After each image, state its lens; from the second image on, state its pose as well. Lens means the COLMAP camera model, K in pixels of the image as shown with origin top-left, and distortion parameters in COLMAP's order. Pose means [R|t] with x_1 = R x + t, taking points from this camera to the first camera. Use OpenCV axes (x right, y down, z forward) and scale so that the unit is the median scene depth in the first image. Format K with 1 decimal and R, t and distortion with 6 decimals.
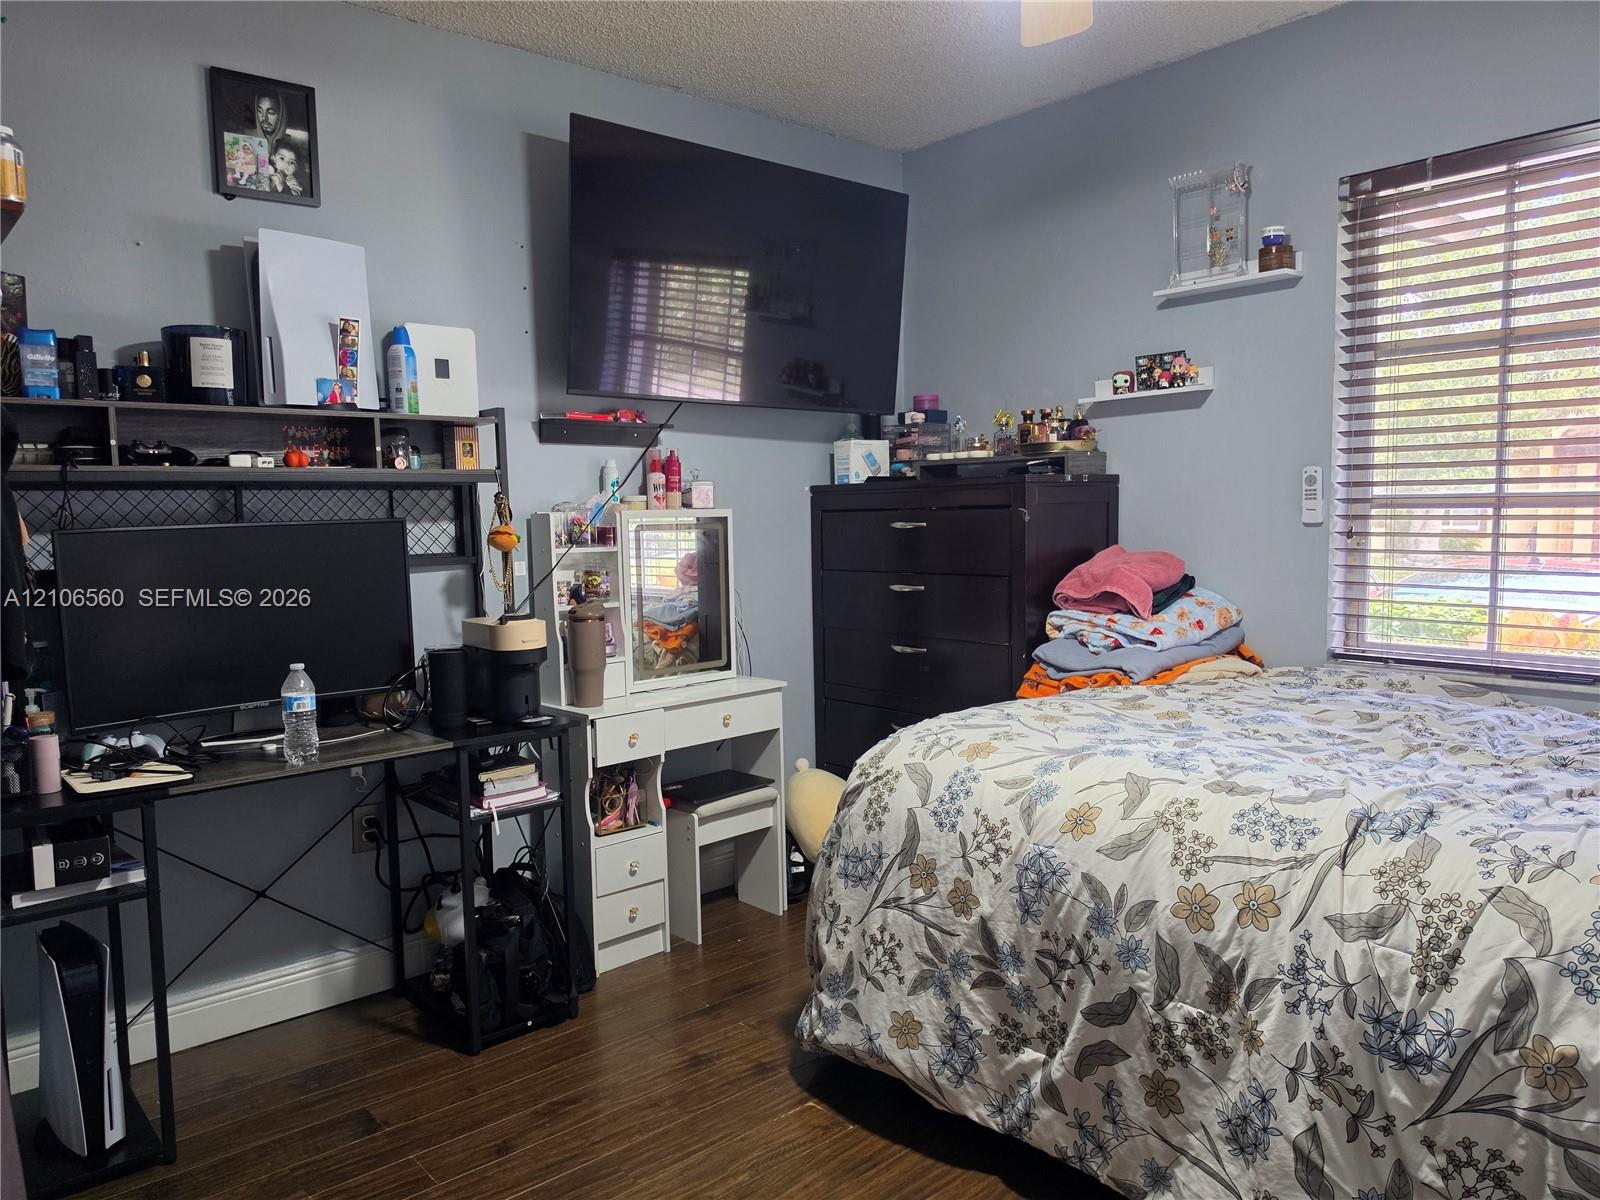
lens RADIAL K [[1107.1, 0, 791.0], [0, 1107.1, 599.8], [0, 0, 1]] dist [0.034754, -0.042645]
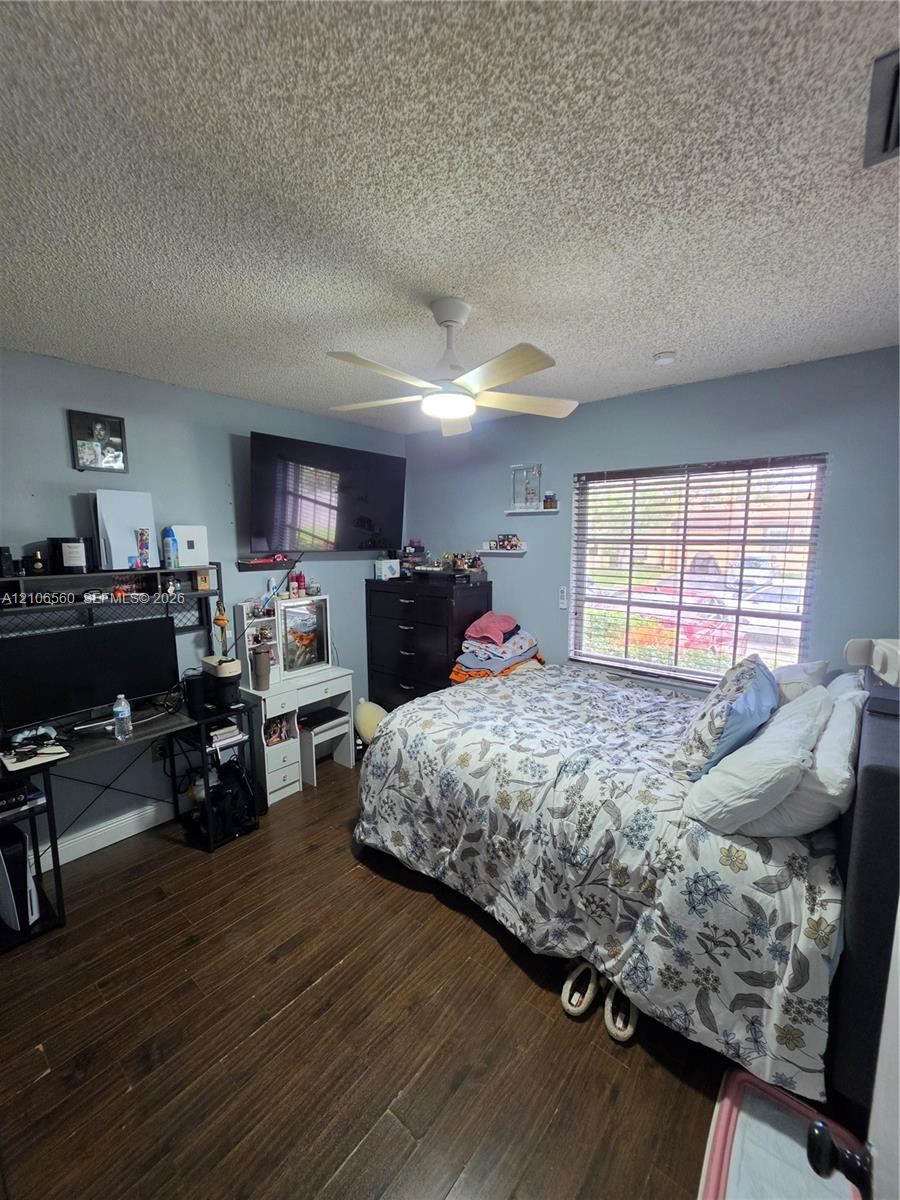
lens RADIAL K [[483.2, 0, 453.2], [0, 483.2, 600.1], [0, 0, 1]] dist [-0.002150, 0.000475]
pose [[0.984812, -0.005279, 0.173543, 0.035005], [-0.001711, 0.999194, 0.040106, -0.147341], [-0.173614, -0.039793, 0.984009, -0.041399]]
